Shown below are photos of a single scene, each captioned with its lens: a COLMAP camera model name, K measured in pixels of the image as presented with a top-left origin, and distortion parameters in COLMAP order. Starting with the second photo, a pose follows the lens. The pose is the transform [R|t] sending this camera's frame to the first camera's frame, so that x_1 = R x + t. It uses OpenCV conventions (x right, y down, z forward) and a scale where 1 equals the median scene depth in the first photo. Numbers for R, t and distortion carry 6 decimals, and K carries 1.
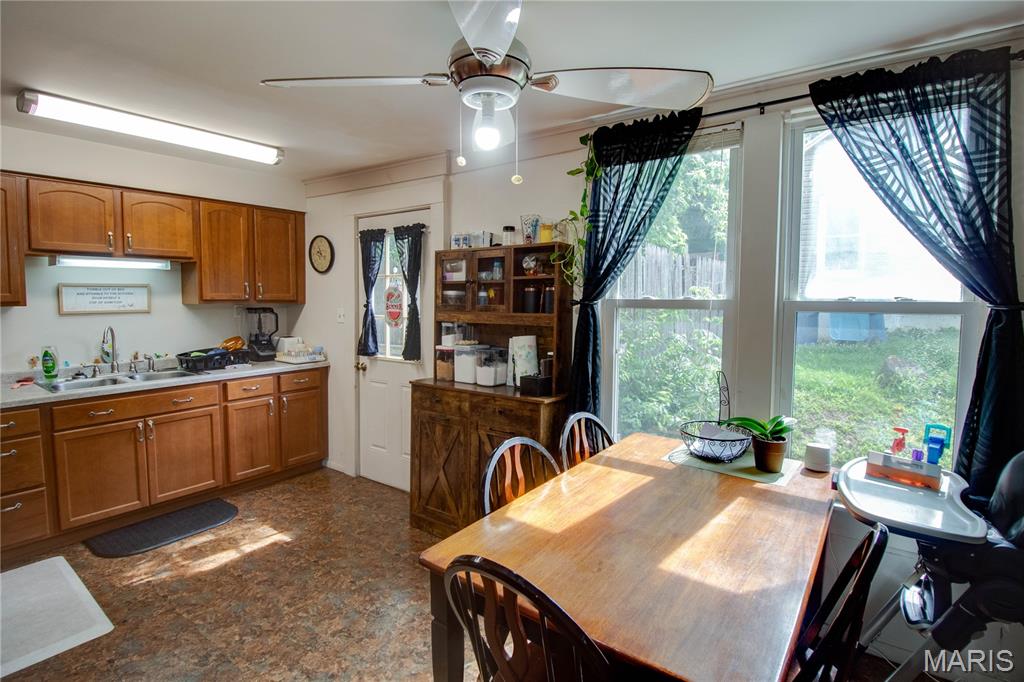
lens RADIAL K [[494.1, 0, 521.7], [0, 494.1, 326.0], [0, 0, 1]] dist [0.004061, -0.015087]
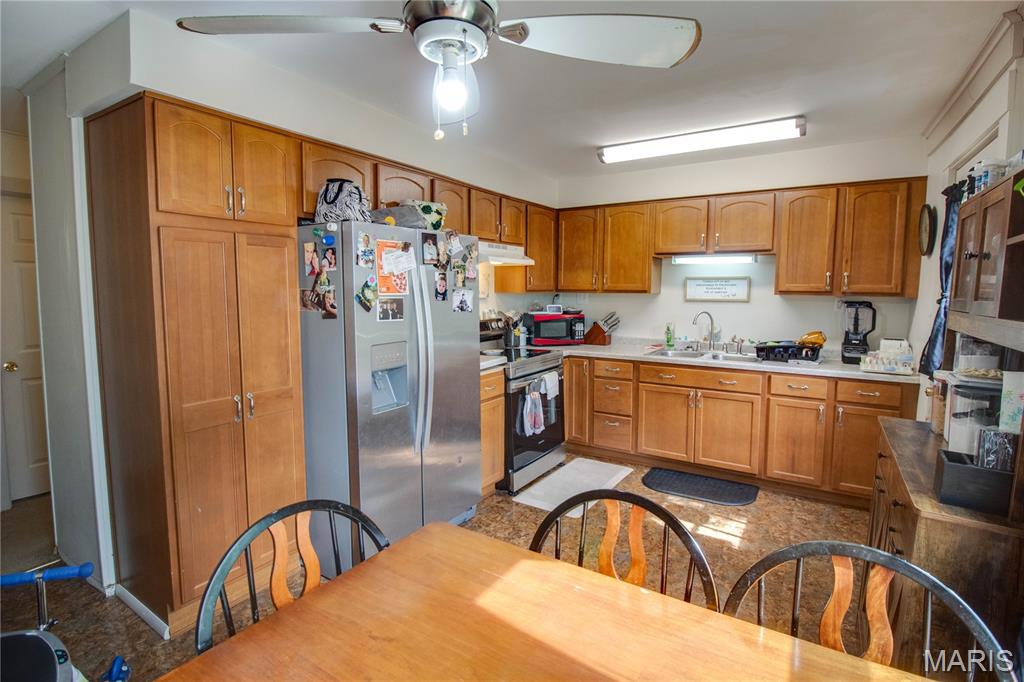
lens RADIAL K [[494.1, 0, 521.7], [0, 494.1, 326.0], [0, 0, 1]] dist [0.004061, -0.015087]
pose [[0.064846, 0.074328, -0.995123, 0.343415], [-0.070658, 0.995061, 0.069719, -0.015634], [0.995391, 0.065792, 0.069778, 0.437362]]
